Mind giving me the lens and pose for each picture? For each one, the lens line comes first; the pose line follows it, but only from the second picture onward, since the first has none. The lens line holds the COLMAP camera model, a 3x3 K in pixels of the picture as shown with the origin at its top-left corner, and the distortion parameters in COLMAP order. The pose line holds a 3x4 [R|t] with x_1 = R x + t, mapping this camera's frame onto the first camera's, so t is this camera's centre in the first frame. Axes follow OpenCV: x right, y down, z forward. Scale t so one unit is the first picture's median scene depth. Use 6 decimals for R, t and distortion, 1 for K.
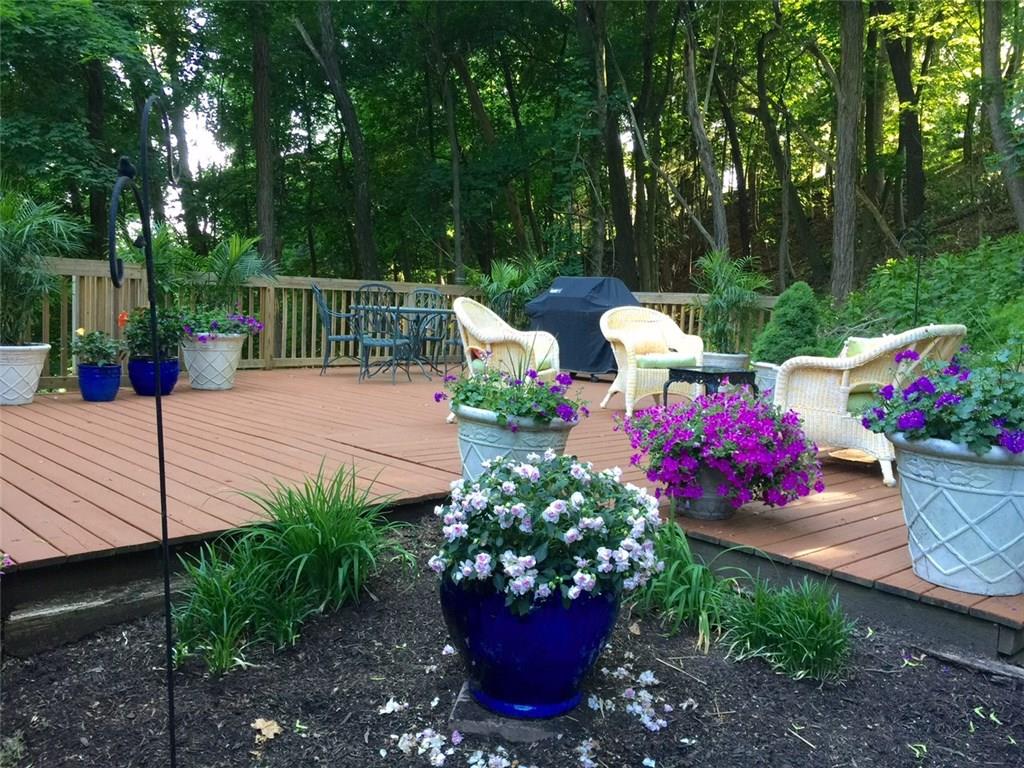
lens RADIAL K [[861.4, 0, 512.0], [0, 861.4, 384.0], [0, 0, 1]] dist [0.070611, 0.002838]
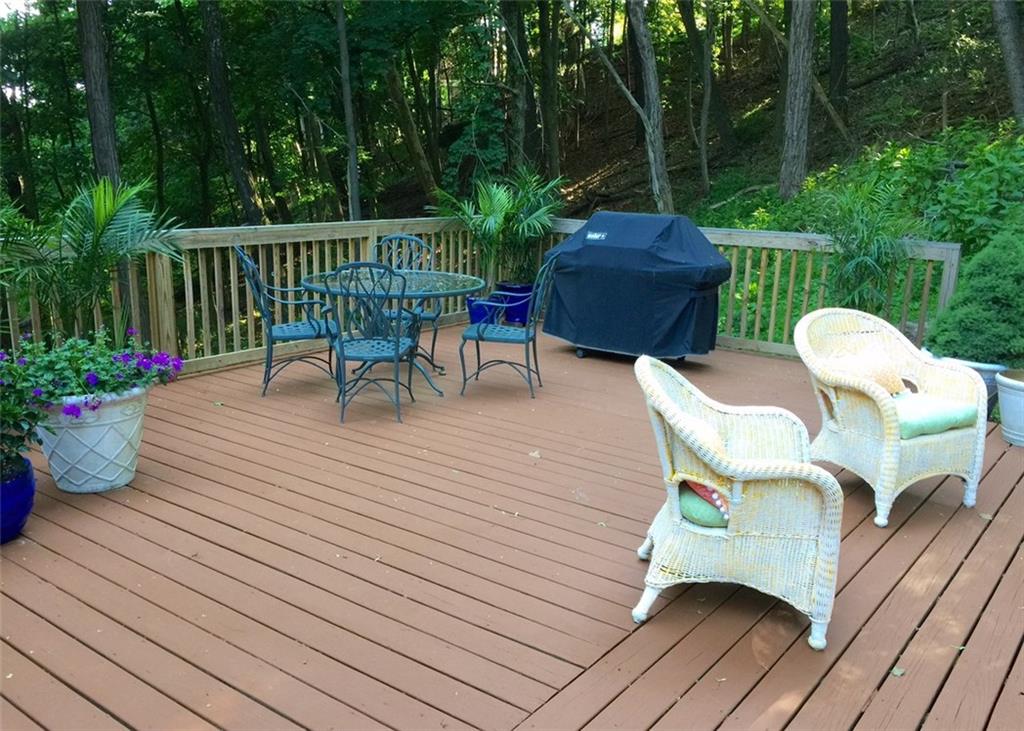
lens RADIAL K [[857.0, 0, 512.0], [0, 857.0, 365.5], [0, 0, 1]] dist [0.059453, -0.013990]
pose [[0.985620, -0.055527, 0.159593, -0.142922], [0.032467, 0.989100, 0.143625, -0.116607], [-0.165828, -0.136378, 0.976679, 0.361428]]
